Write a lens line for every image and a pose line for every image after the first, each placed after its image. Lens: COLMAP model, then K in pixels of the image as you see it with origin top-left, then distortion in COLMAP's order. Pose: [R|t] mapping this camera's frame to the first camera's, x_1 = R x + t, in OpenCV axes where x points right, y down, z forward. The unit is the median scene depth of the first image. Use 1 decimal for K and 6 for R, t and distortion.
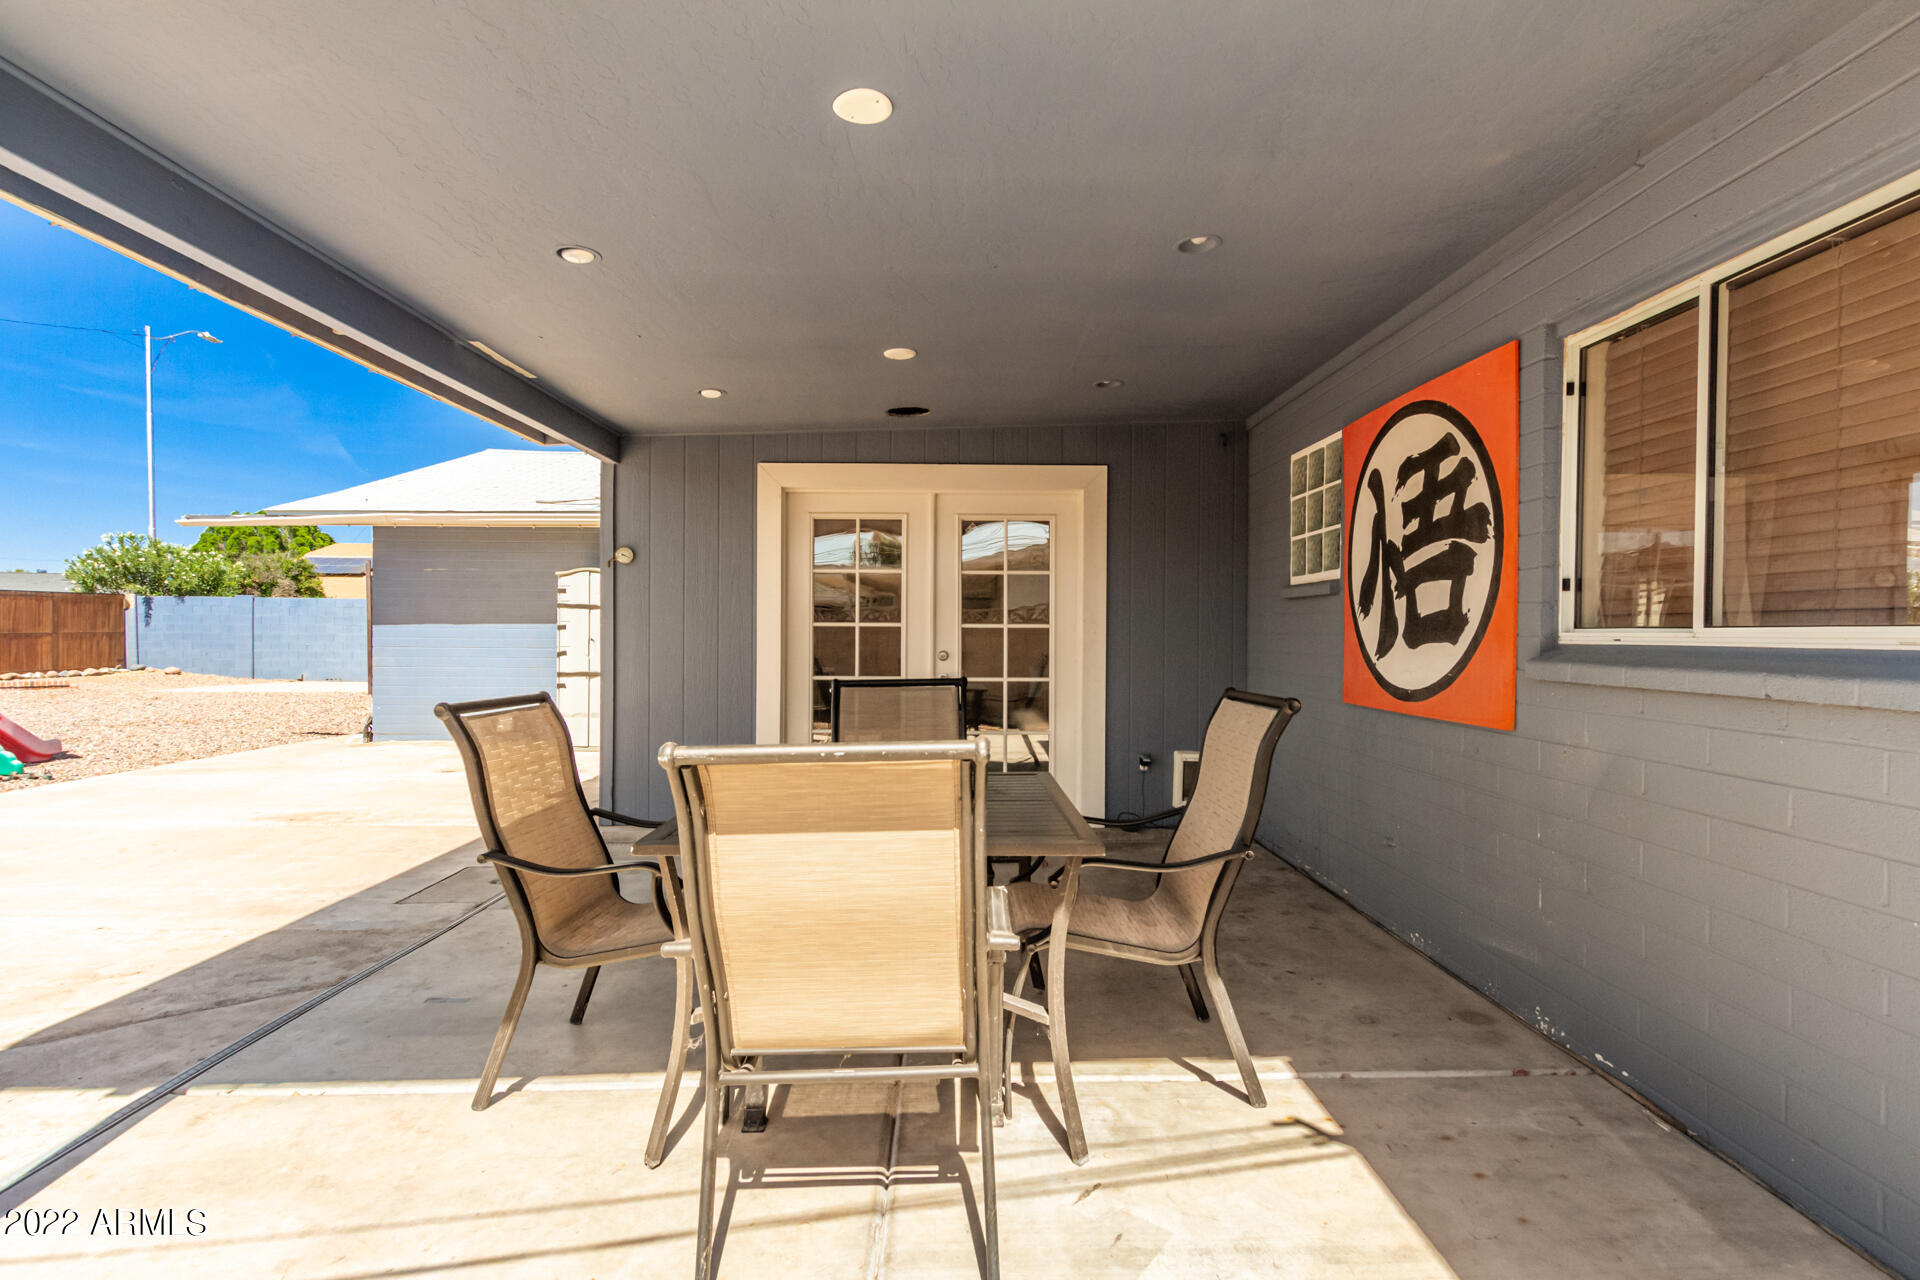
lens RADIAL K [[878.3, 0, 960.0], [0, 878.3, 640.0], [0, 0, 1]] dist [0.001915, -0.000882]
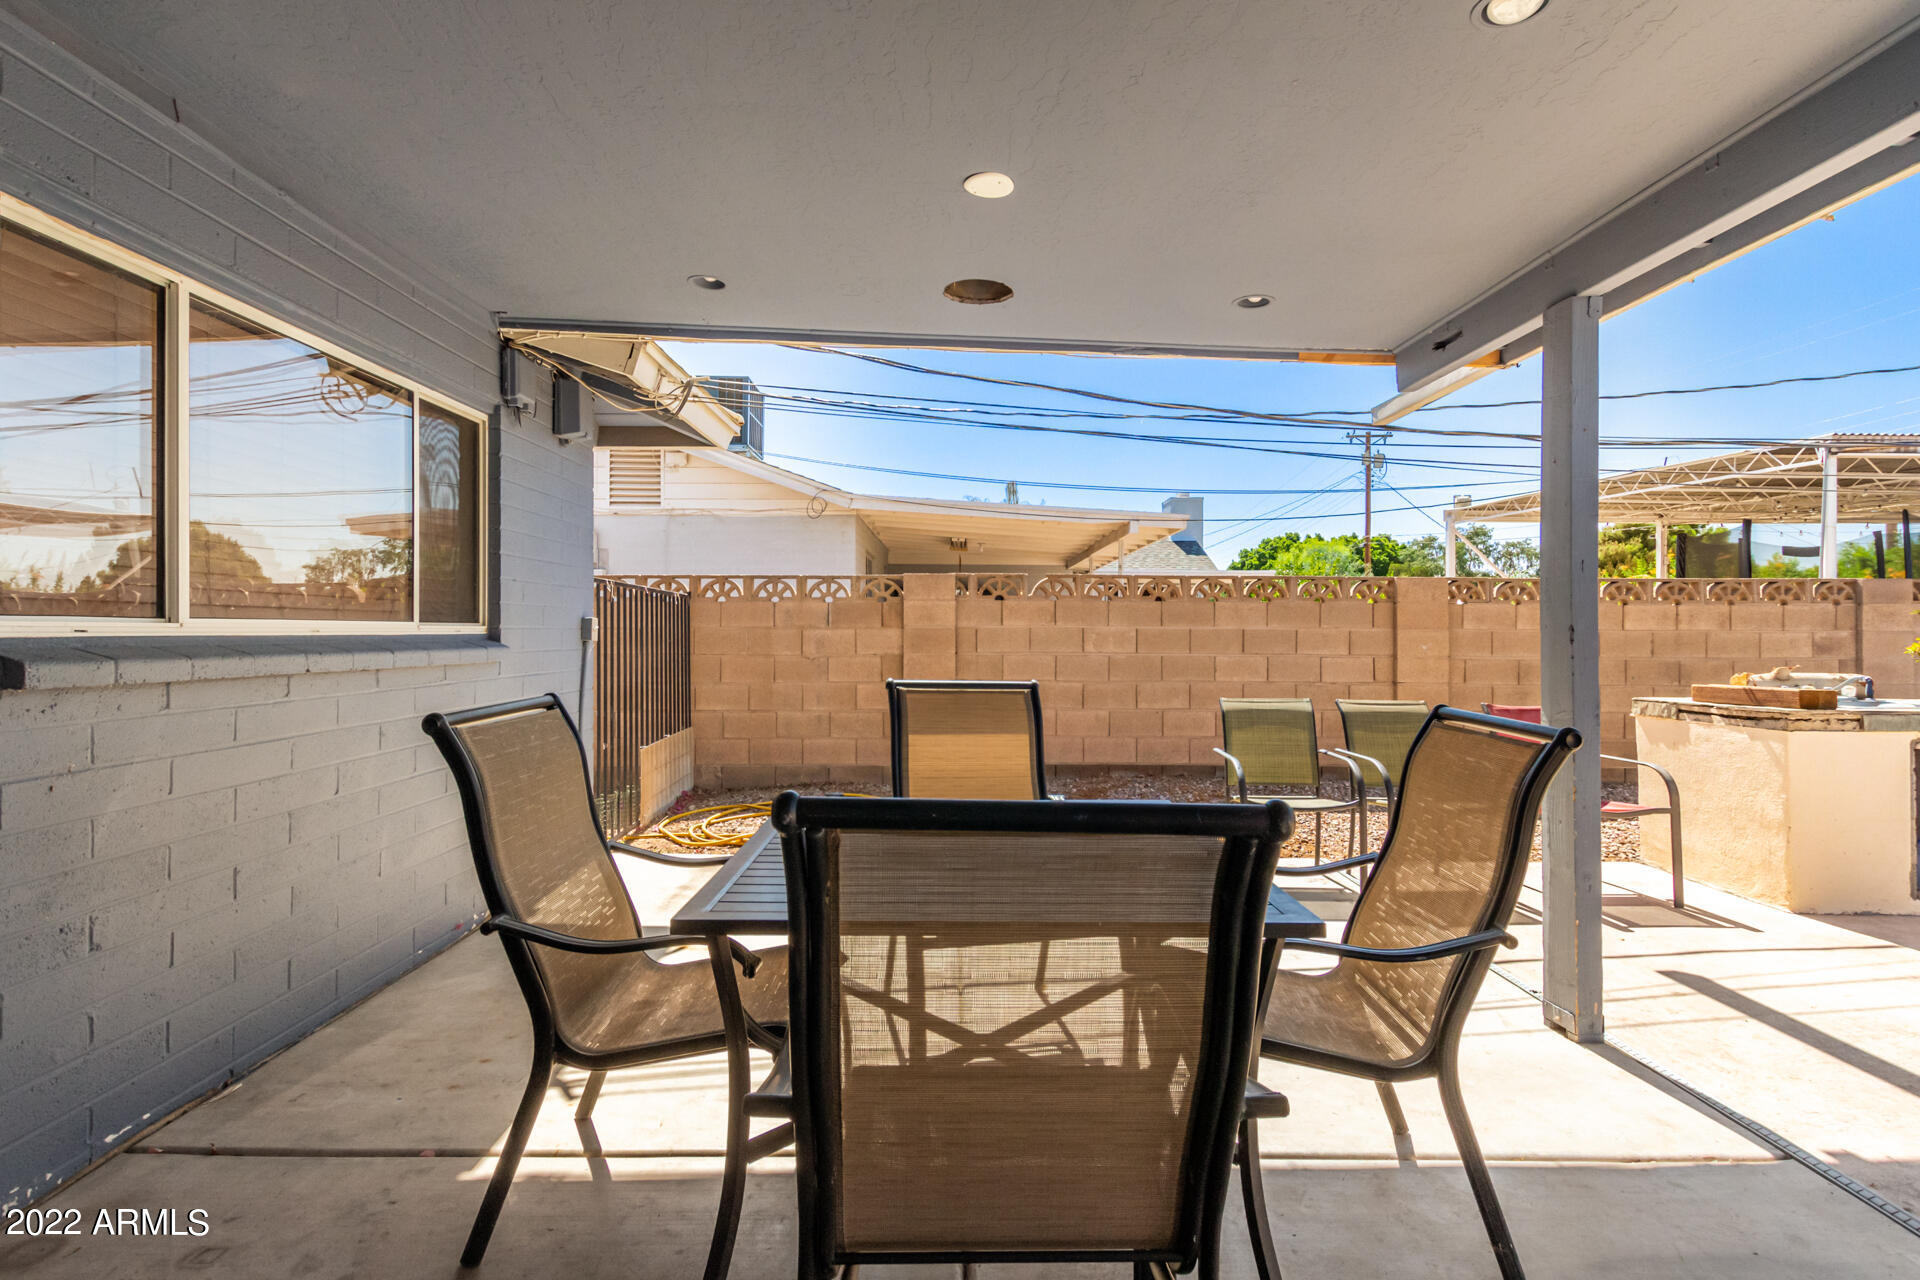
lens RADIAL K [[878.3, 0, 960.0], [0, 878.3, 640.0], [0, 0, 1]] dist [0.001915, -0.000882]
pose [[-0.999964, -0.008430, -0.000092, -0.063854], [-0.008431, 0.999888, 0.012377, -0.007011], [-0.000012, 0.012377, -0.999923, 1.888002]]
